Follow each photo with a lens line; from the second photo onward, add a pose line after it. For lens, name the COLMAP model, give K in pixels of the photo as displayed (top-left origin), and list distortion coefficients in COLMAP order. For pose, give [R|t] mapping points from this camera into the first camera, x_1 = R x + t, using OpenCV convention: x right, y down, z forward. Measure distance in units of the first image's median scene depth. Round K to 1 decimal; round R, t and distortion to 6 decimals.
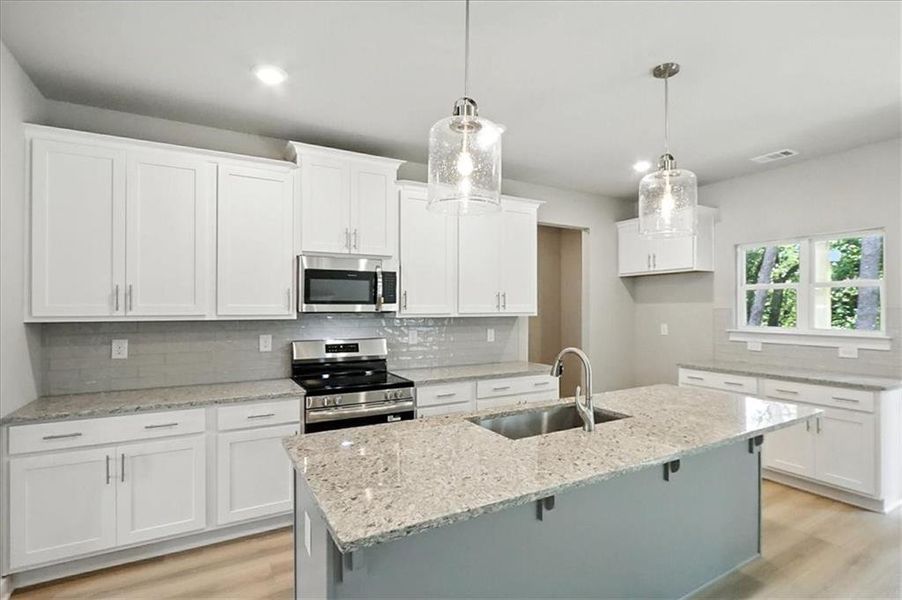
lens RADIAL K [[452.1, 0, 459.0], [0, 452.1, 300.9], [0, 0, 1]] dist [-0.016545, 0.001032]
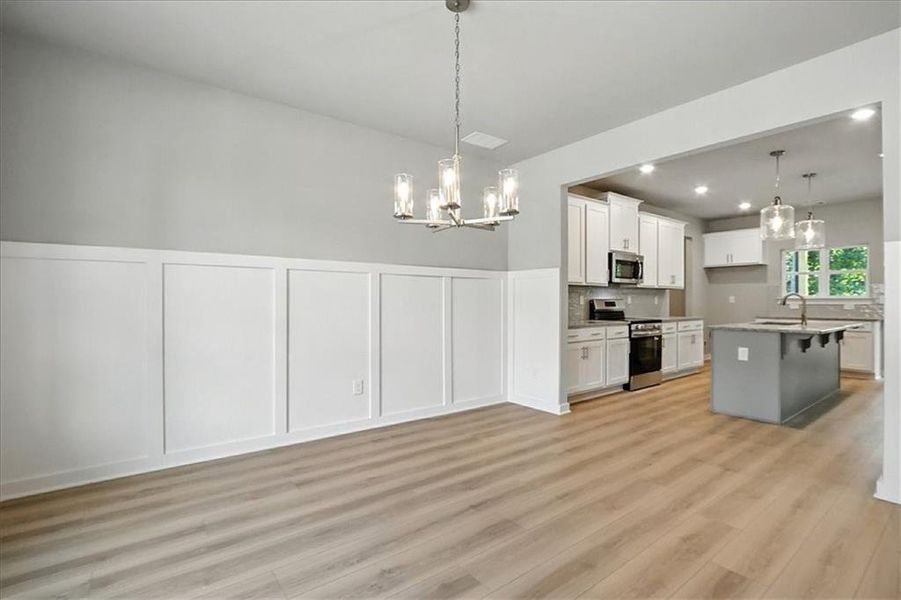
lens RADIAL K [[451.6, 0, 449.7], [0, 451.6, 297.7], [0, 0, 1]] dist [-0.016545, 0.001032]
pose [[0.989472, 0.001811, 0.144710, -1.204416], [-0.002533, 0.999985, 0.004802, 0.076244], [-0.144699, -0.005118, 0.989462, -0.709612]]
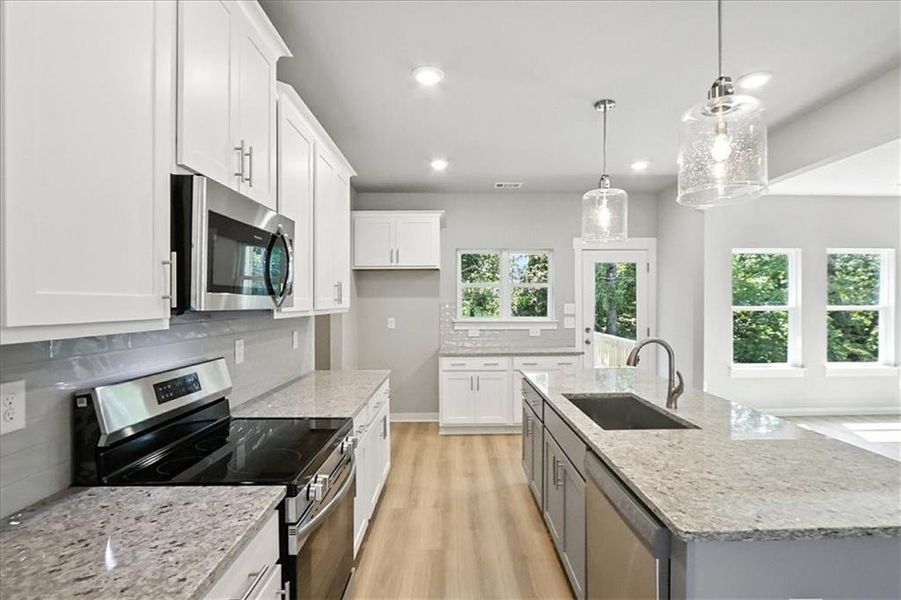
lens RADIAL K [[451.6, 0, 471.3], [0, 451.6, 305.5], [0, 0, 1]] dist [-0.016545, 0.001032]
pose [[0.466821, -0.007641, 0.884319, -0.555224], [-0.008721, 0.999874, 0.013242, 0.010664], [-0.884309, -0.013894, 0.466695, 0.539375]]
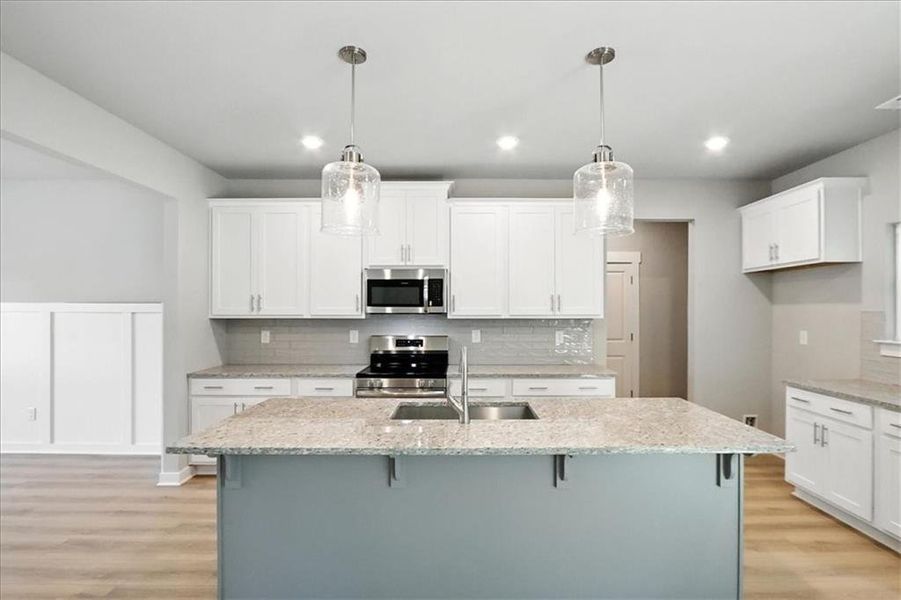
lens RADIAL K [[451.6, 0, 469.5], [0, 451.6, 304.9], [0, 0, 1]] dist [-0.016545, 0.001032]
pose [[0.859049, -0.003479, -0.511881, 0.521490], [0.006282, 0.999973, 0.003747, -0.001511], [0.511854, -0.006434, 0.859048, 0.041097]]
